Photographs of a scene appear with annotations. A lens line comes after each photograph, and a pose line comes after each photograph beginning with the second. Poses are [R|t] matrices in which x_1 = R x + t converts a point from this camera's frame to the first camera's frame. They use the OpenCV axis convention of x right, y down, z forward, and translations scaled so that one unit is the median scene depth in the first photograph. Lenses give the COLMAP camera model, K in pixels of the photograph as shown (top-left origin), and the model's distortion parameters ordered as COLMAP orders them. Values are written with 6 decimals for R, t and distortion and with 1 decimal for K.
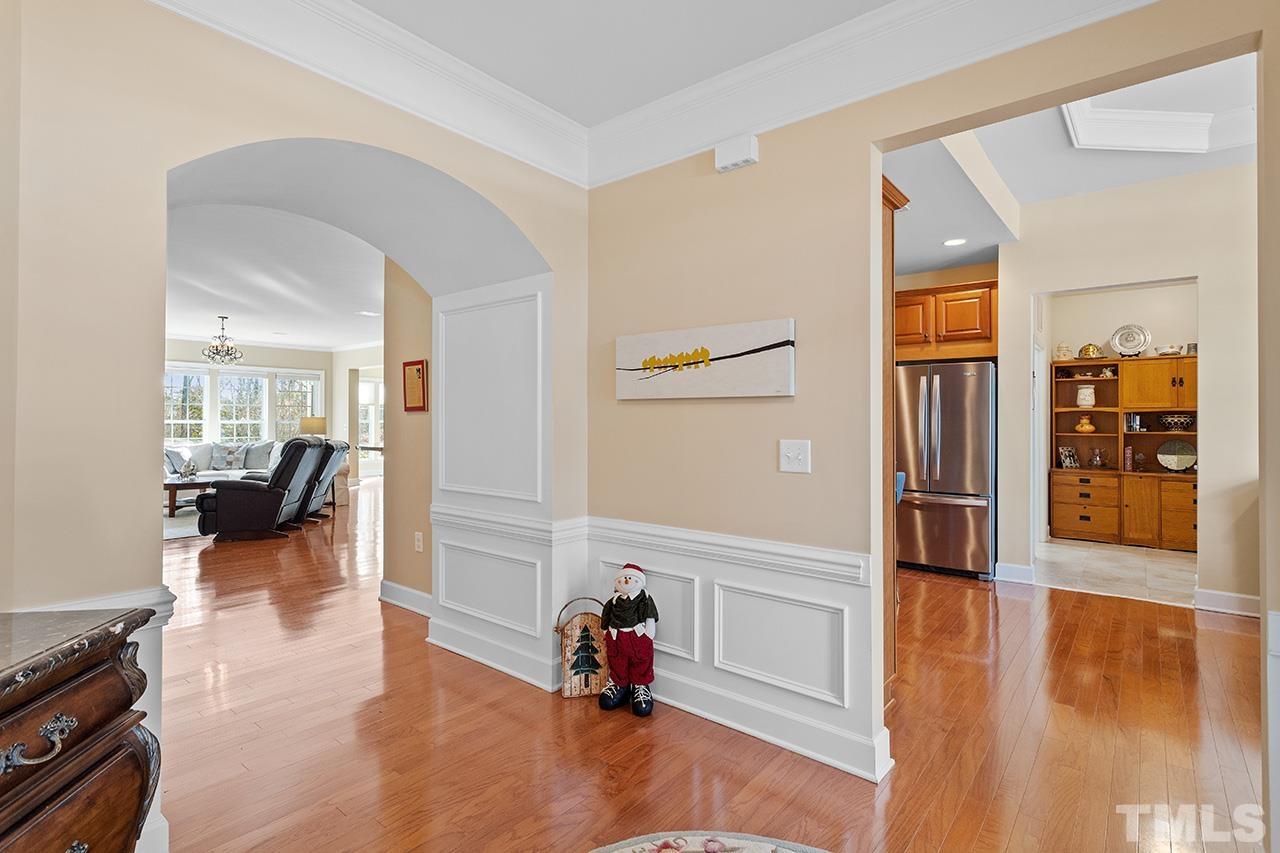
lens RADIAL K [[612.2, 0, 637.0], [0, 612.2, 411.3], [0, 0, 1]] dist [-0.001725, -0.000642]
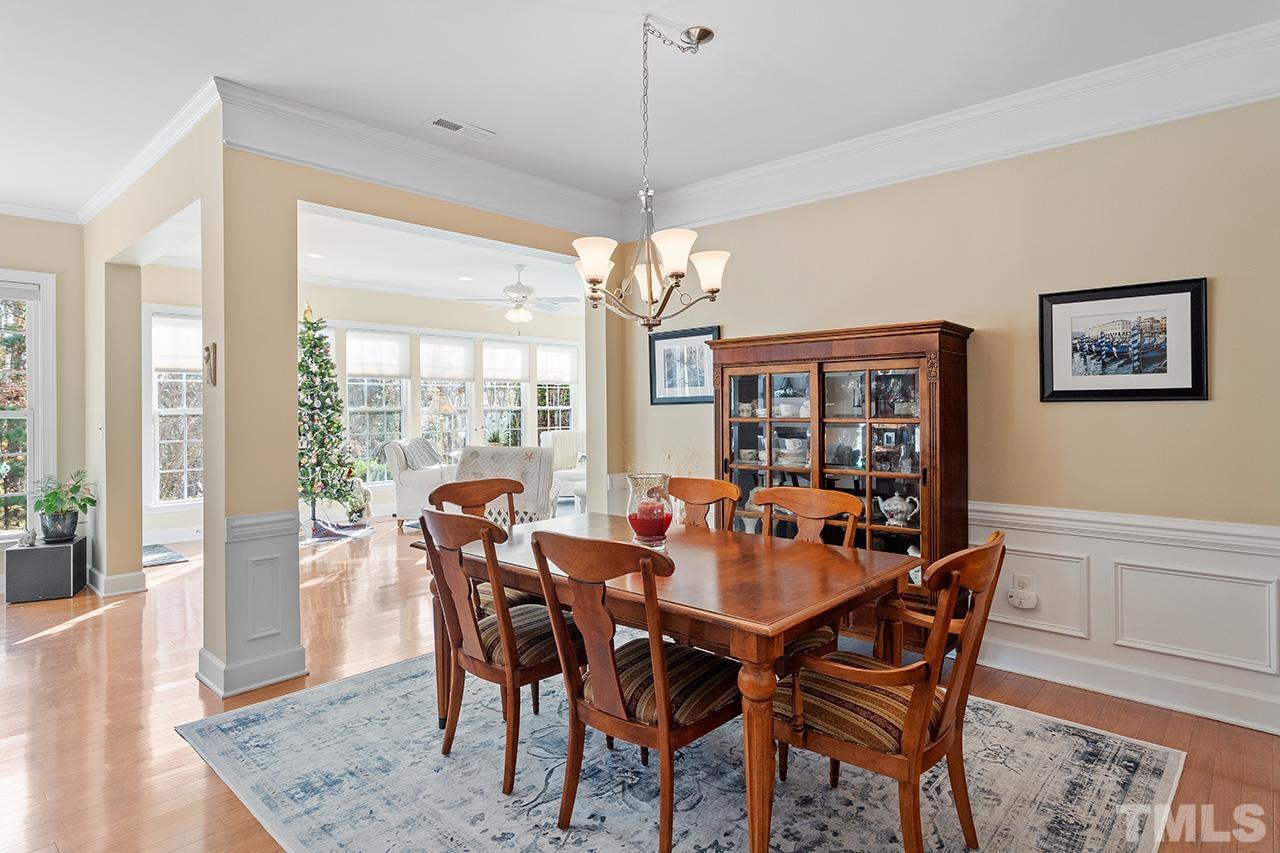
lens RADIAL K [[701.1, 0, 635.1], [0, 701.1, 402.2], [0, 0, 1]] dist [0.010880, 0.000307]
pose [[0.997958, -0.008688, -0.063286, -0.266681], [0.009420, 0.999892, 0.011276, 0.016360], [0.063181, -0.011850, 0.997932, 1.143193]]
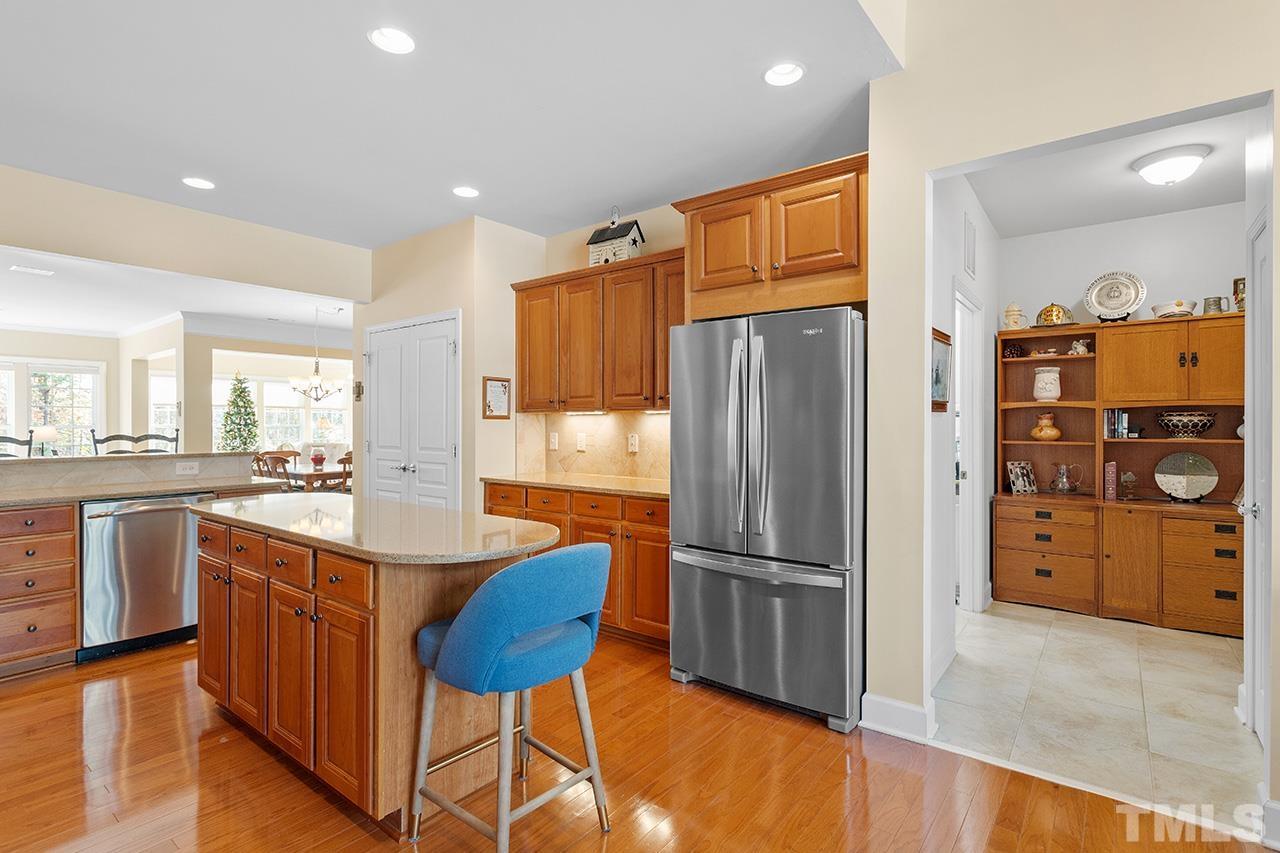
lens RADIAL K [[612.6, 0, 641.7], [0, 612.6, 421.1], [0, 0, 1]] dist [0.000294, 0.000354]
pose [[0.999637, -0.003554, 0.026692, 0.294928], [0.003267, 0.999937, 0.010782, 0.006685], [-0.026728, -0.010691, 0.999586, 0.370764]]
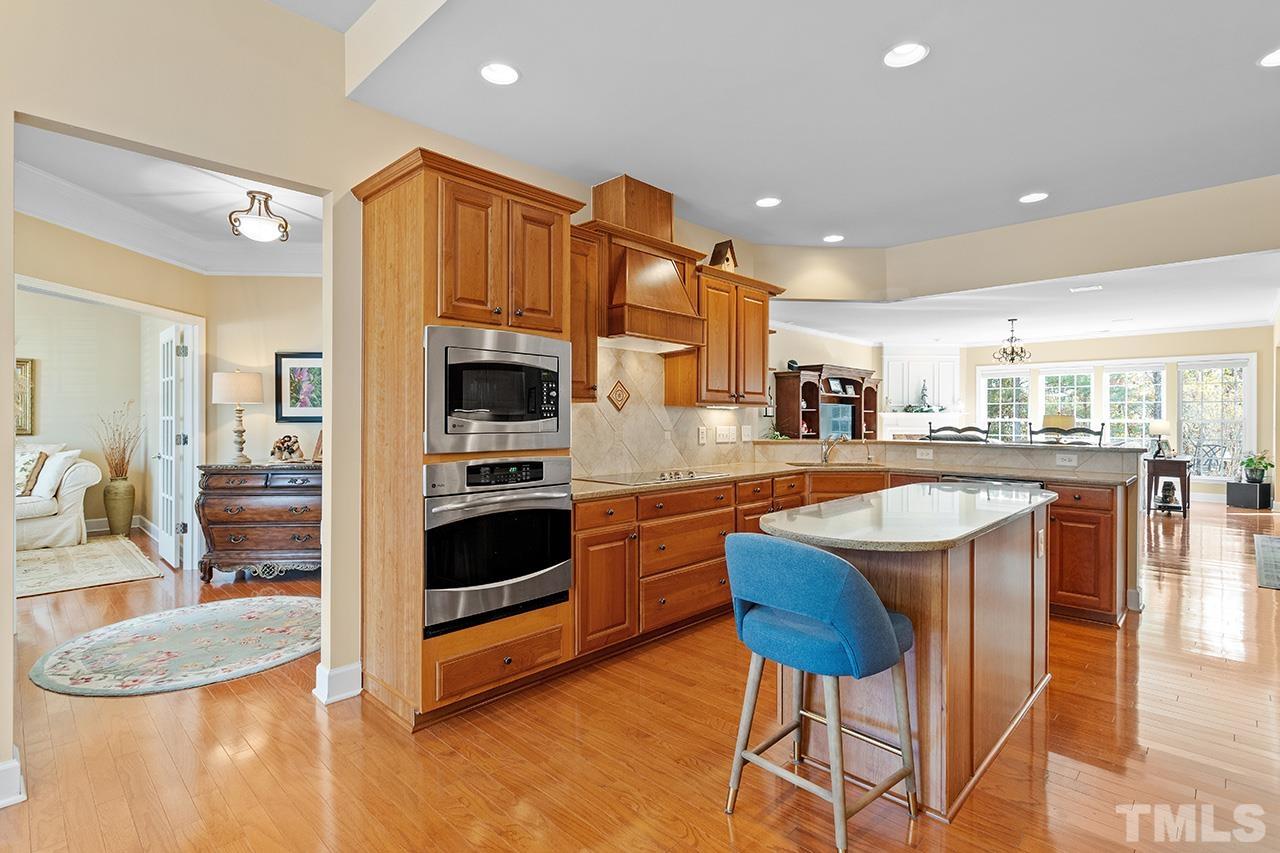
lens RADIAL K [[612.6, 0, 641.7], [0, 612.6, 421.1], [0, 0, 1]] dist [0.000294, 0.000354]
pose [[-0.073800, 0.005147, -0.997260, 0.540499], [0.010909, 0.999931, 0.004353, 0.009955], [0.997213, -0.010557, -0.073851, 0.593003]]
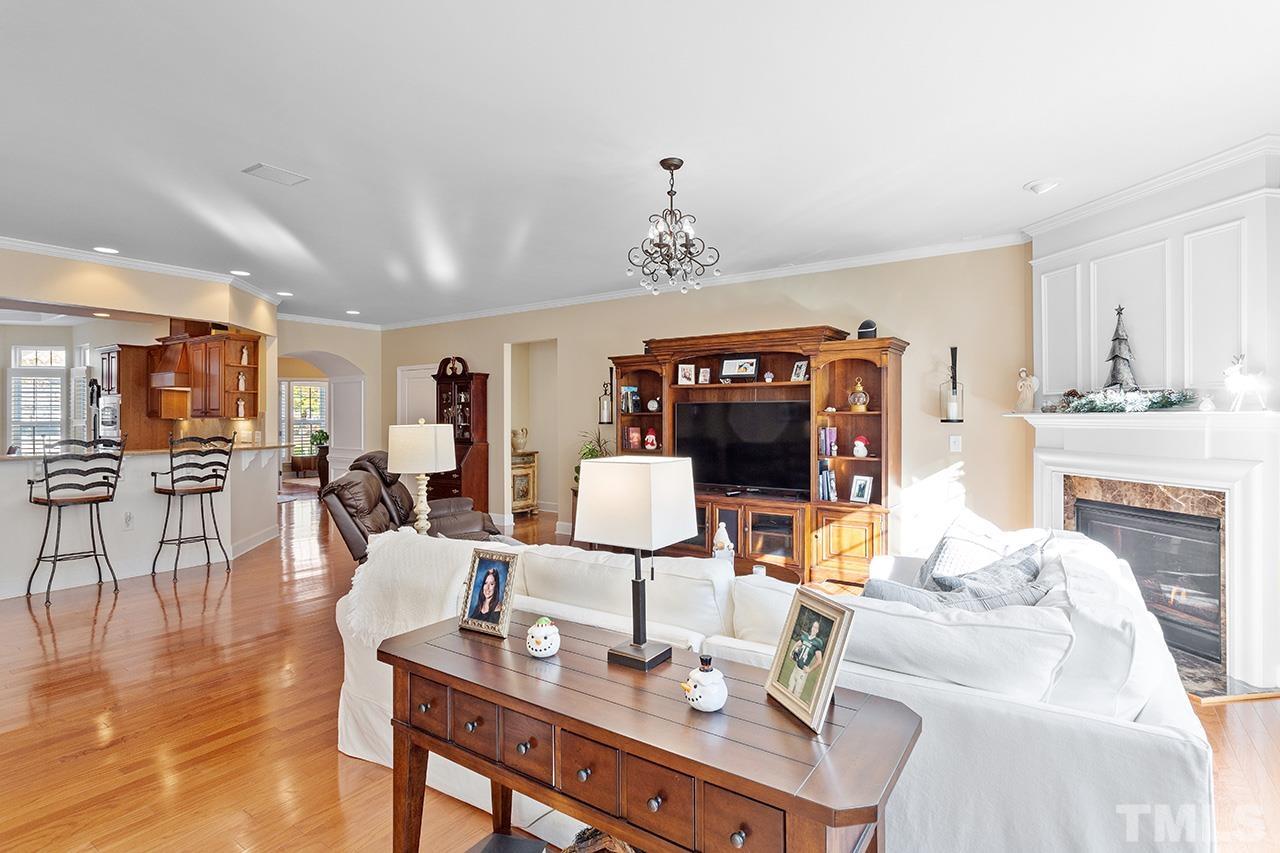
lens RADIAL K [[626.0, 0, 642.8], [0, 626.0, 412.2], [0, 0, 1]] dist [-0.001204, -0.000247]
pose [[-0.995857, -0.002519, -0.090899, -0.839359], [-0.000559, 0.999767, -0.021588, 0.014210], [0.090933, -0.021447, -0.995626, 1.853351]]
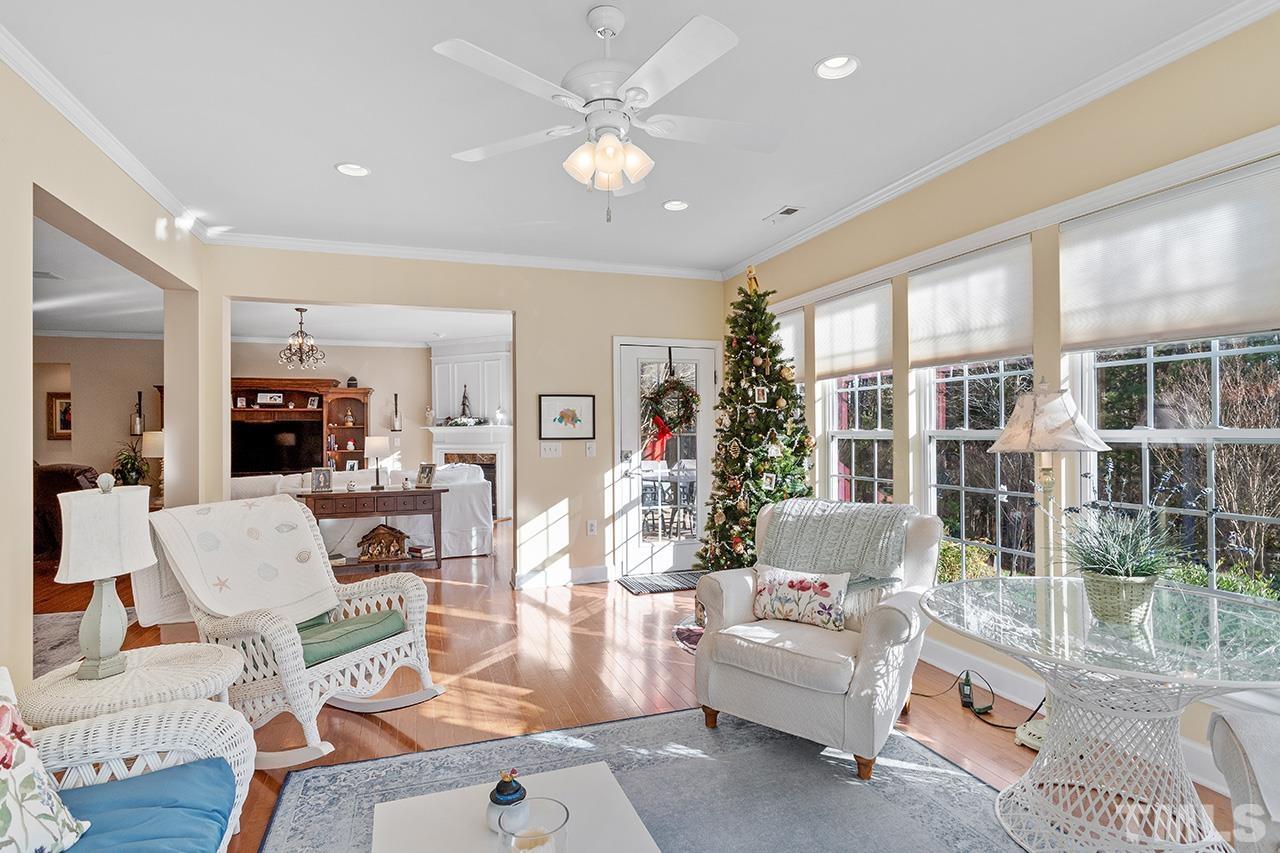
lens RADIAL K [[617.2, 0, 625.4], [0, 617.2, 425.2], [0, 0, 1]] dist [-0.000204, -0.000009]
pose [[-0.511150, -0.006262, -0.859469, -0.249510], [0.020339, 0.999605, -0.019380, 0.036480], [0.859251, -0.027387, -0.510821, 2.407454]]
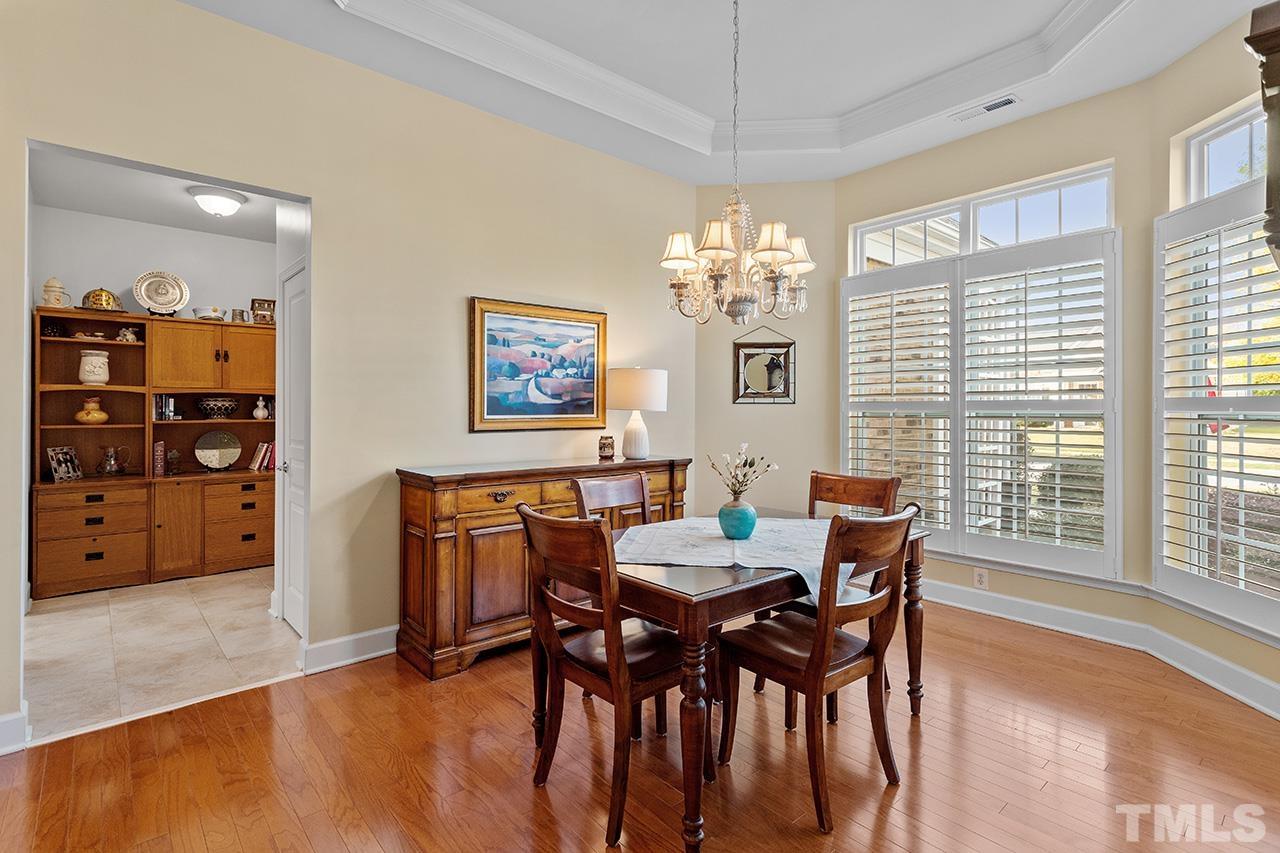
lens RADIAL K [[612.2, 0, 637.0], [0, 612.2, 411.3], [0, 0, 1]] dist [-0.001725, -0.000642]
pose [[0.154555, -0.008394, 0.987948, 0.186225], [-0.017212, 0.999789, 0.011187, 0.004783], [-0.987834, -0.018734, 0.154378, 0.339894]]
